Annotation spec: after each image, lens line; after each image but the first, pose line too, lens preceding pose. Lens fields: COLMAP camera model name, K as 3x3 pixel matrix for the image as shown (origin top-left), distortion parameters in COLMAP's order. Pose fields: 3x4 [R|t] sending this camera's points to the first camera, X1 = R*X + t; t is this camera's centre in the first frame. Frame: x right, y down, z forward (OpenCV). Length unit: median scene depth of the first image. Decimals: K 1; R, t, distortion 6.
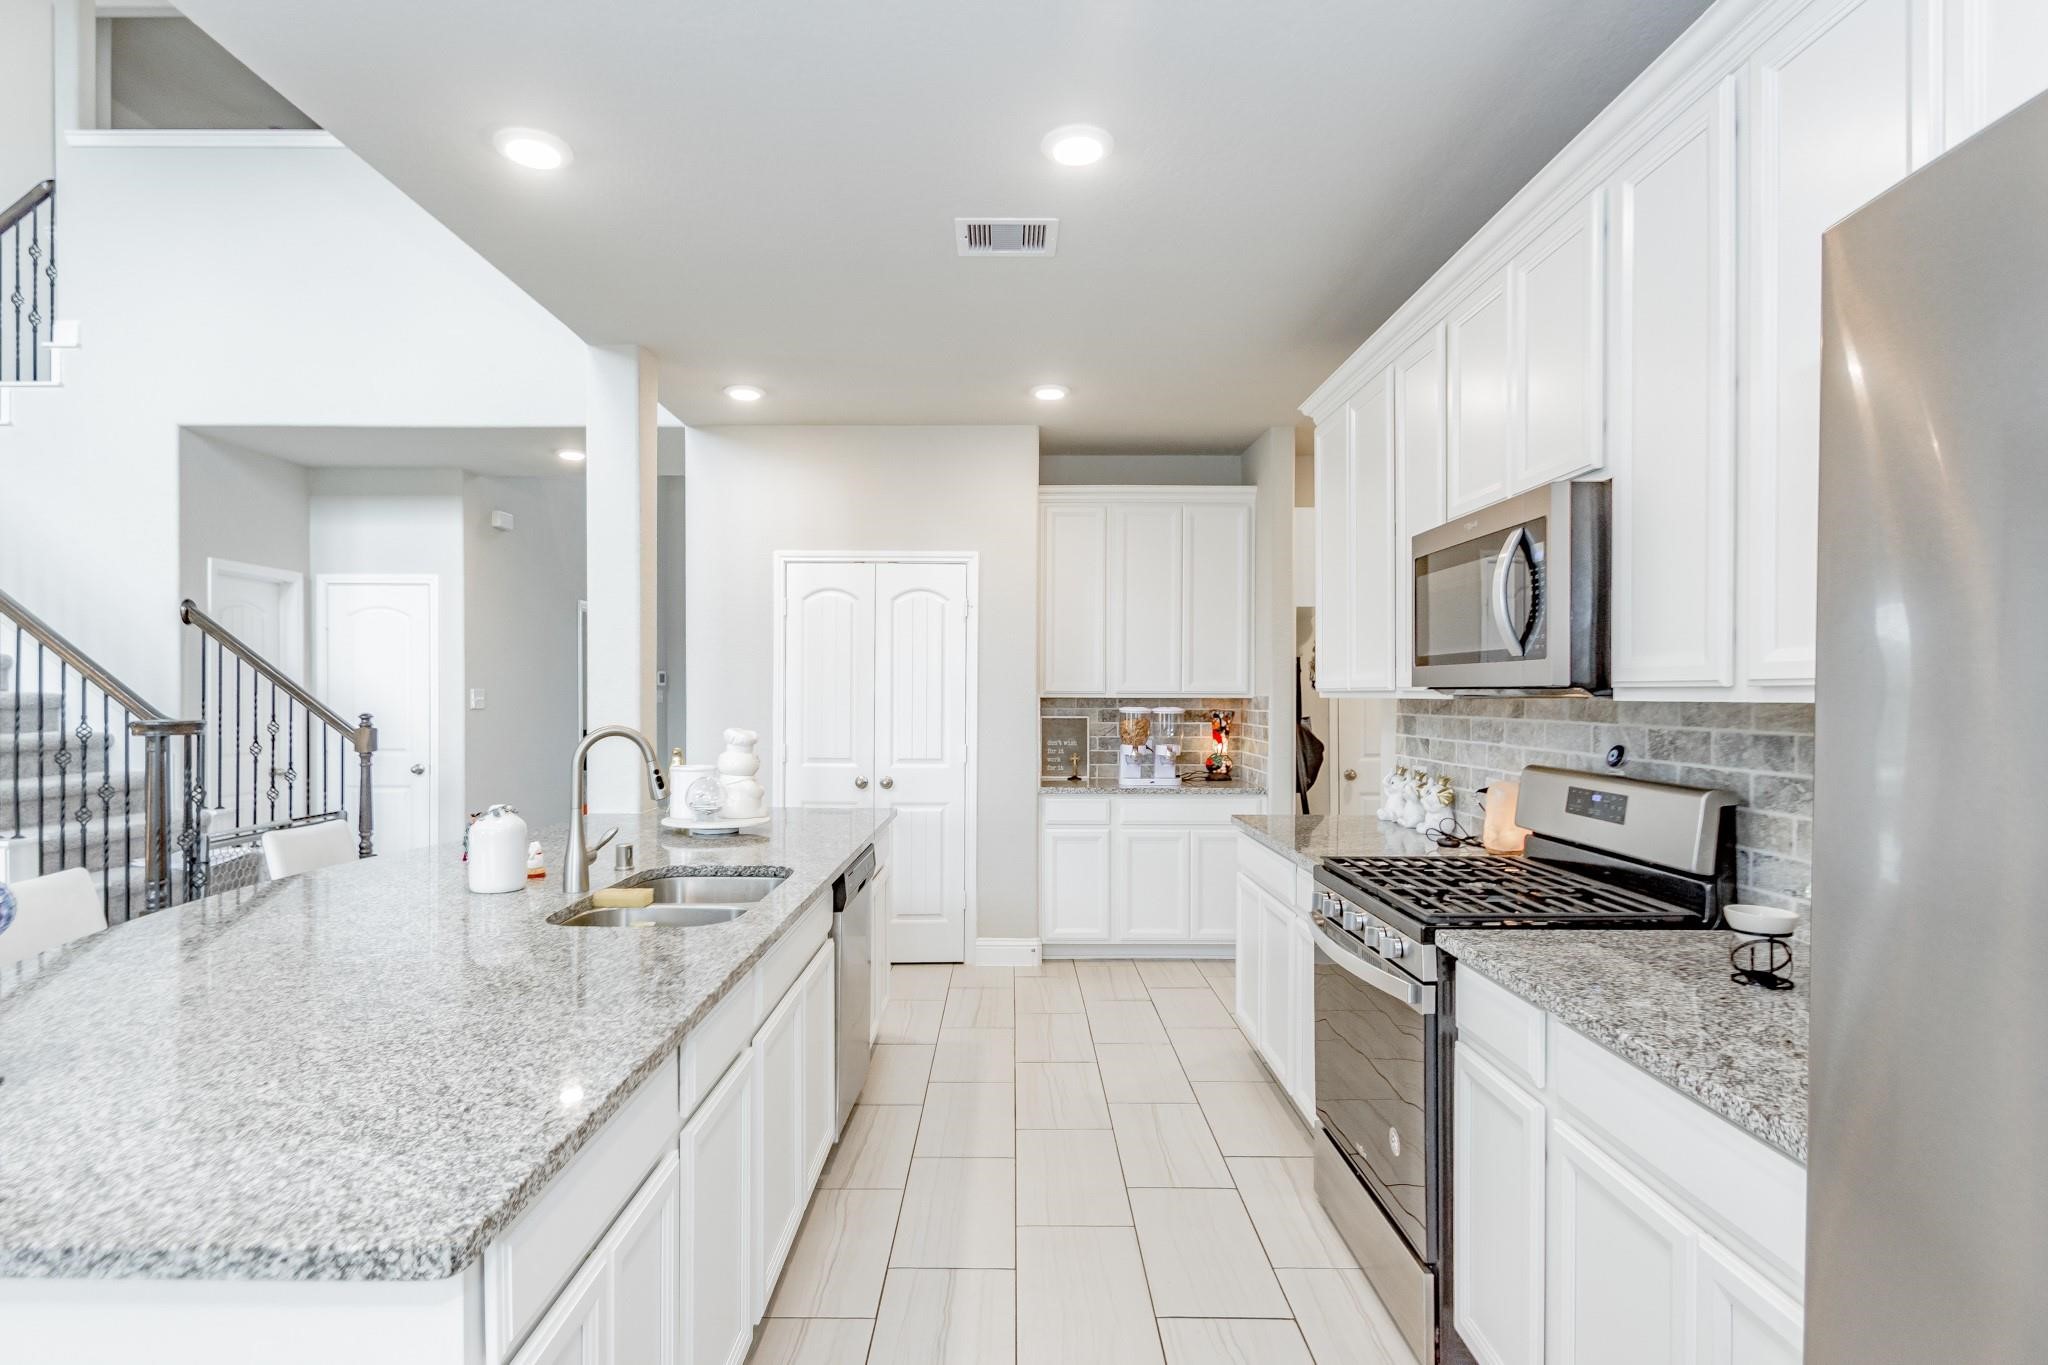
lens RADIAL K [[1073.2, 0, 1022.0], [0, 1073.2, 689.8], [0, 0, 1]] dist [0.007646, -0.004262]
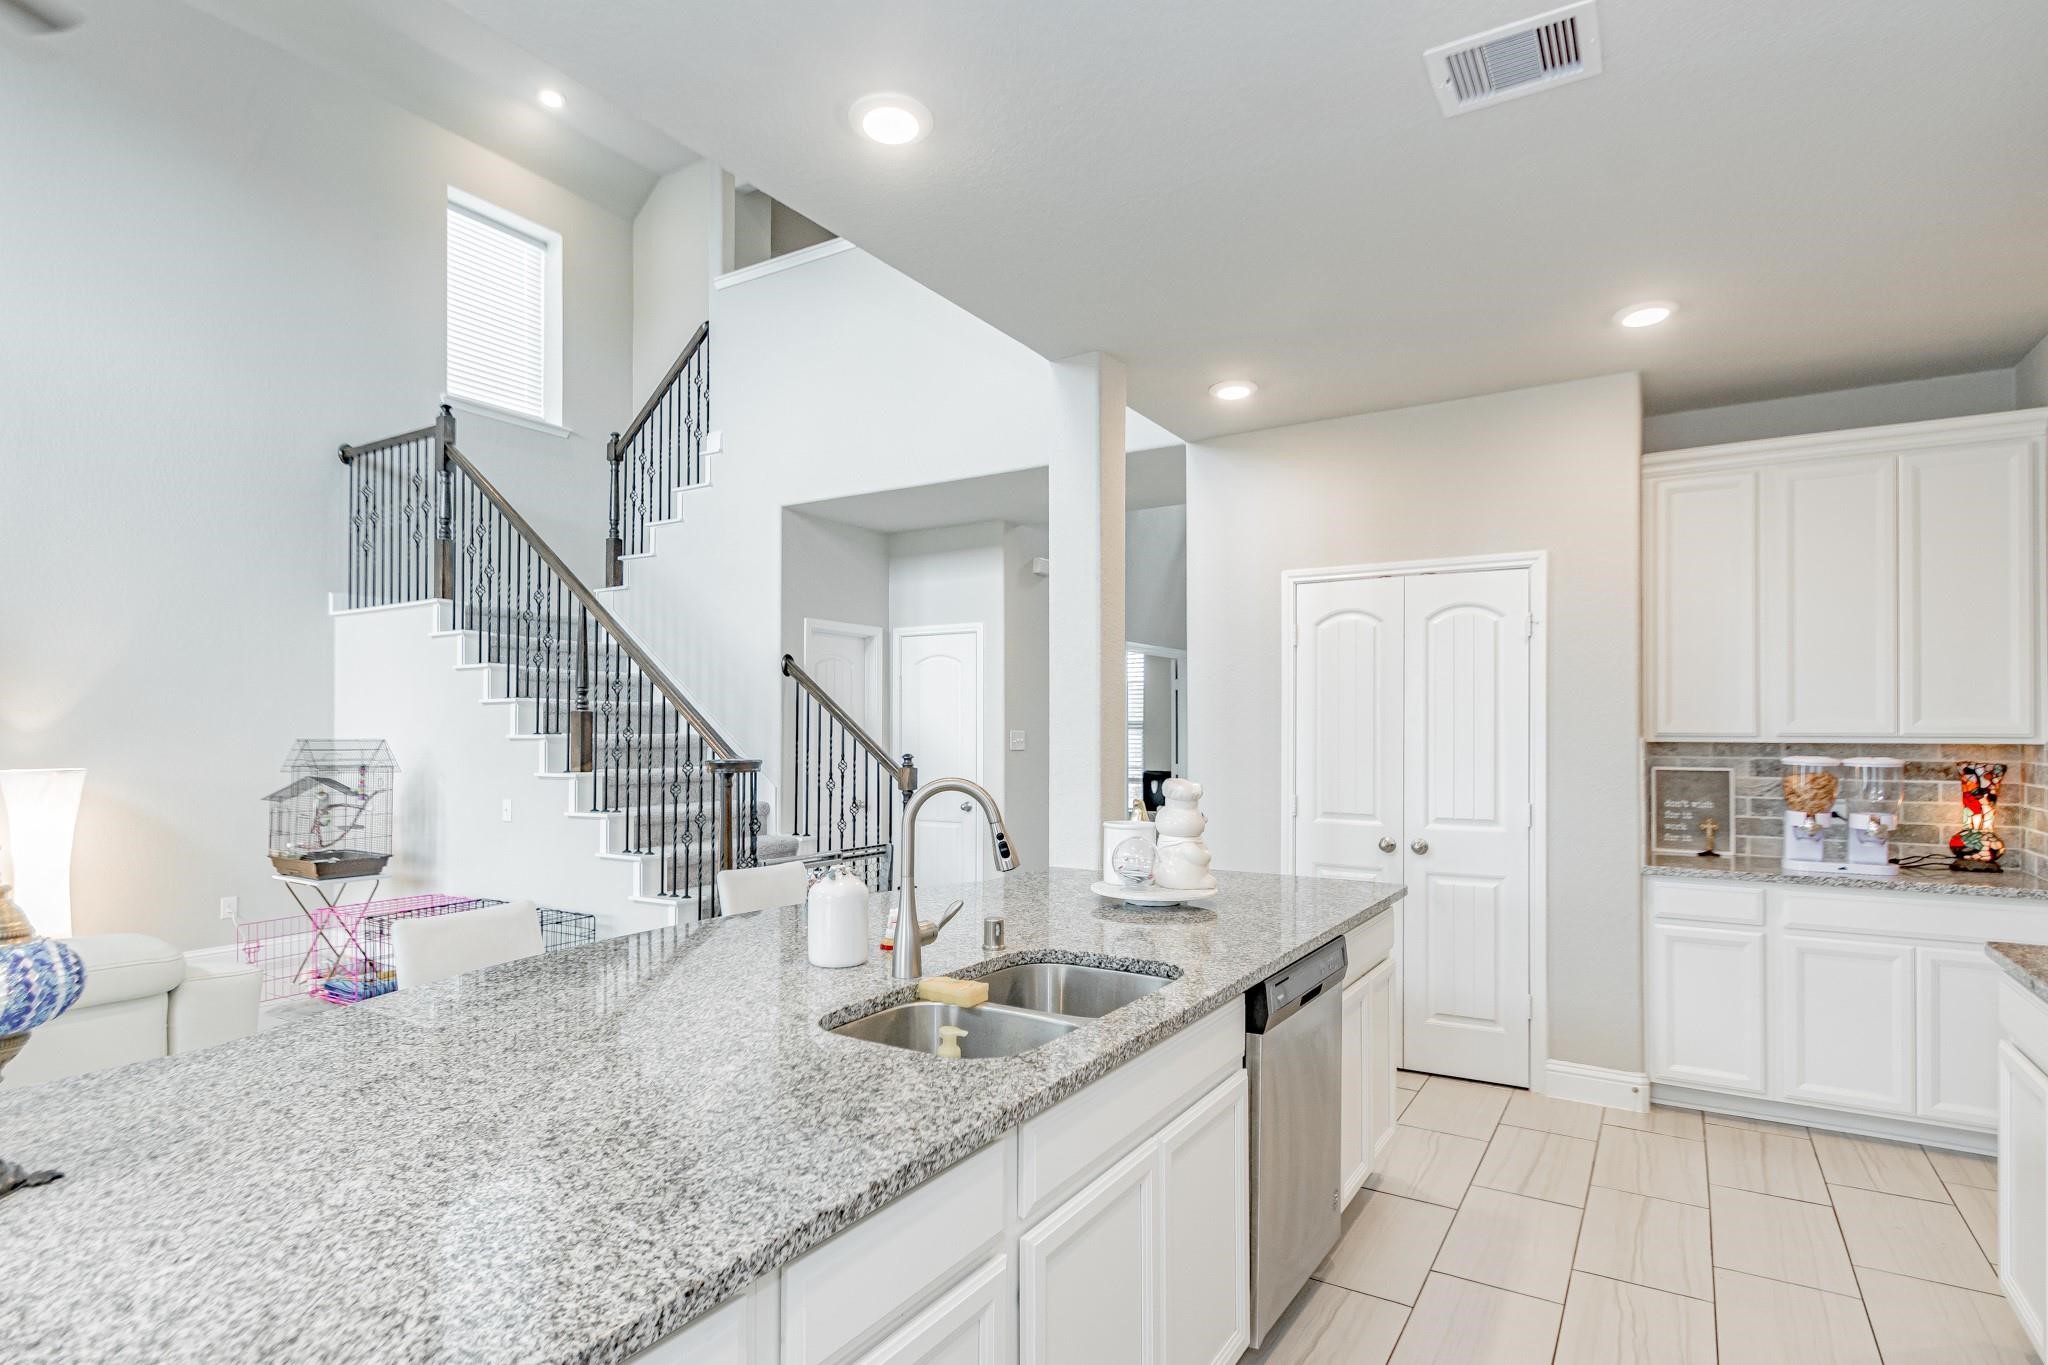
lens RADIAL K [[1073.2, 0, 993.1], [0, 1073.2, 715.1], [0, 0, 1]] dist [0.007646, -0.004262]
pose [[0.840695, -0.009183, -0.541431, 0.041634], [0.001479, 0.999891, -0.014663, -0.001112], [0.541507, 0.011527, 0.840617, 0.146925]]
